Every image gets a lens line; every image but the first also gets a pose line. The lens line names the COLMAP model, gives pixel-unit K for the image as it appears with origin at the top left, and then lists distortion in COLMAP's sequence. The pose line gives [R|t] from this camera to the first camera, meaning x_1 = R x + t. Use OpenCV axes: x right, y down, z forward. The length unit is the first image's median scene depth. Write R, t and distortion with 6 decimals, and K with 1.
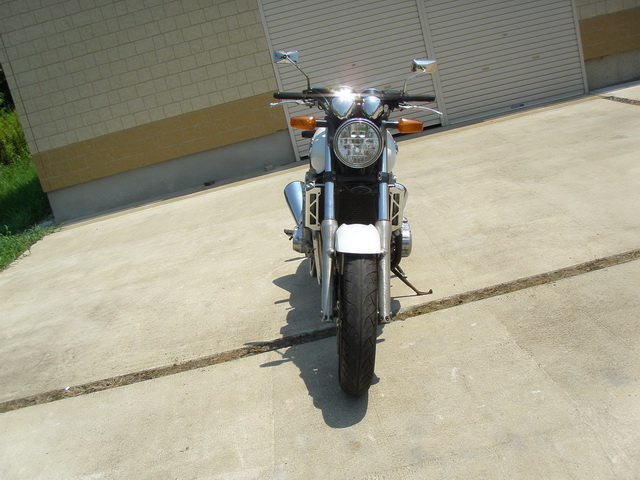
lens RADIAL K [[715.2, 0, 314.8], [0, 715.2, 242.3], [0, 0, 1]] dist [-0.208380, 0.205571]
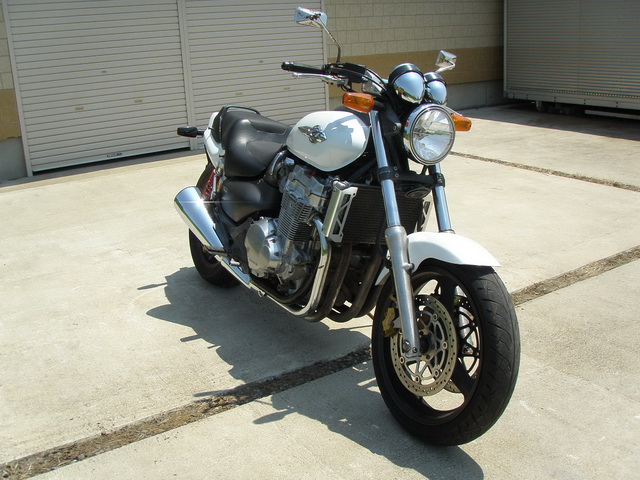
lens RADIAL K [[715.2, 0, 314.8], [0, 715.2, 242.3], [0, 0, 1]] dist [-0.208380, 0.205571]
pose [[0.850178, 0.036306, 0.525243, -0.383196], [-0.005127, 0.998143, -0.060696, 0.027617], [-0.526471, 0.048909, 0.848785, 0.309509]]
